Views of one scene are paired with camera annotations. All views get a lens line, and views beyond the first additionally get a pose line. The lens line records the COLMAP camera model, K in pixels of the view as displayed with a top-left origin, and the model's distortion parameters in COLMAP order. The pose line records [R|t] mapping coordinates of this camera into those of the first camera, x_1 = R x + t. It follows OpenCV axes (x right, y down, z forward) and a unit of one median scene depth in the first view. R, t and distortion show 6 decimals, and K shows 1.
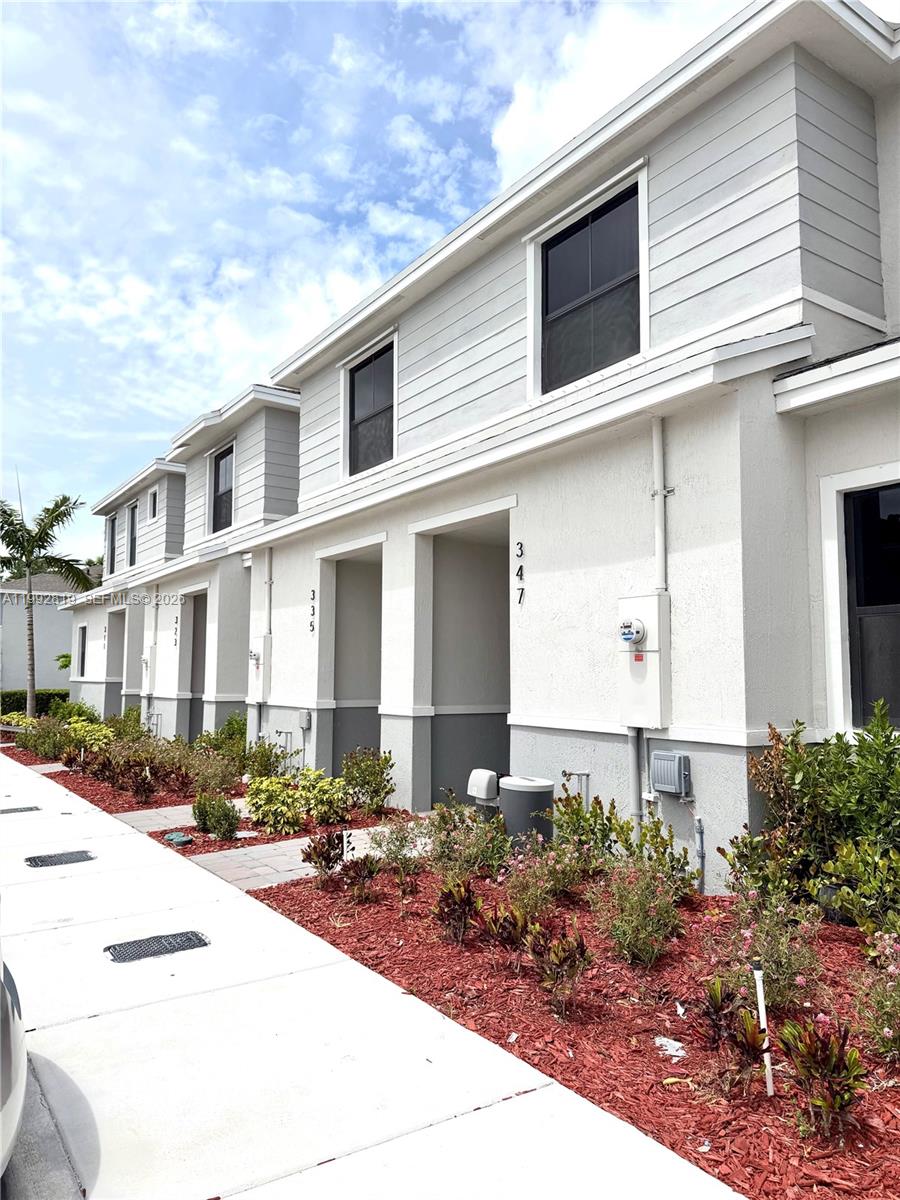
lens RADIAL K [[837.0, 0, 450.0], [0, 837.0, 600.0], [0, 0, 1]] dist [0.104292, -0.156047]
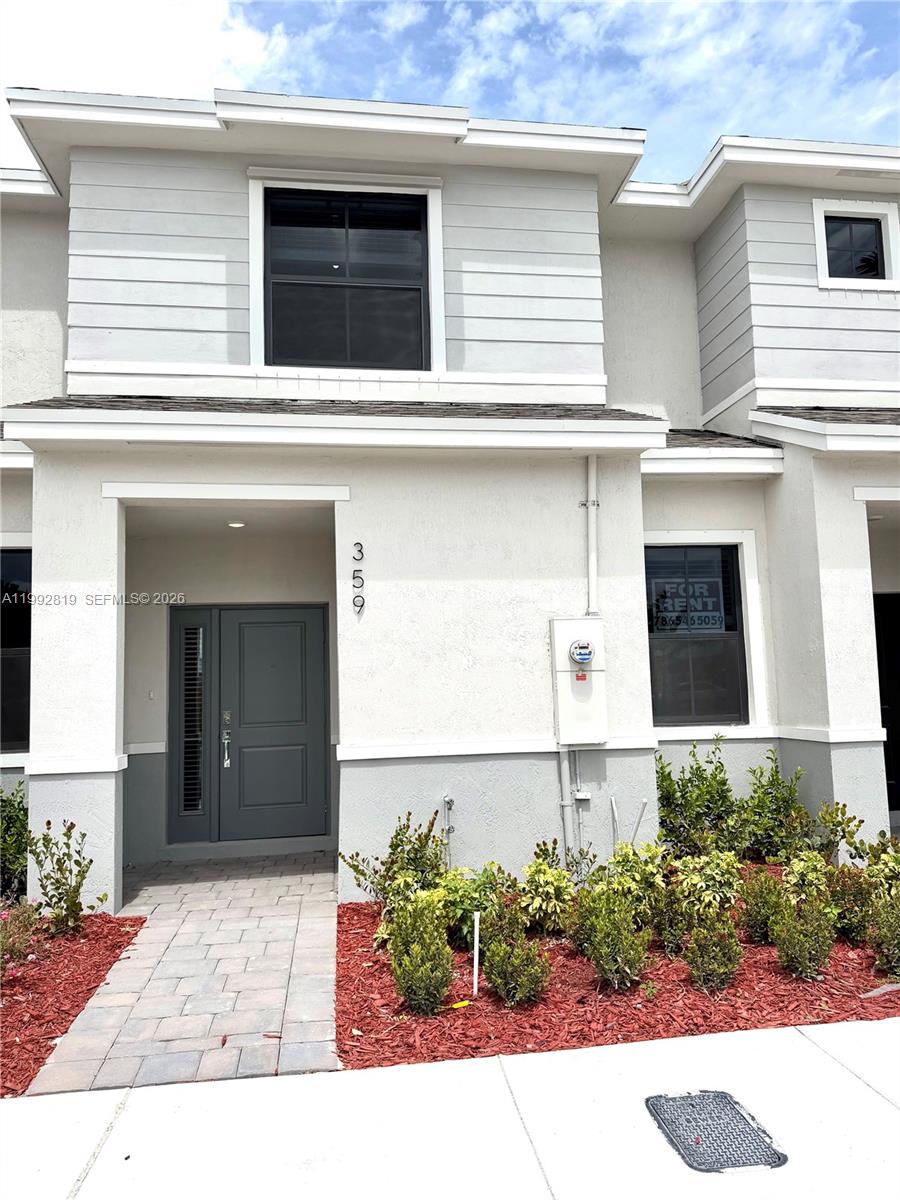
lens RADIAL K [[814.9, 0, 450.0], [0, 814.9, 600.0], [0, 0, 1]] dist [0.032003, 0.000111]
pose [[0.449422, 0.060066, 0.891298, -0.614861], [-0.054612, 0.997718, -0.039701, 0.016784], [-0.891649, -0.030833, 0.451677, 0.541251]]
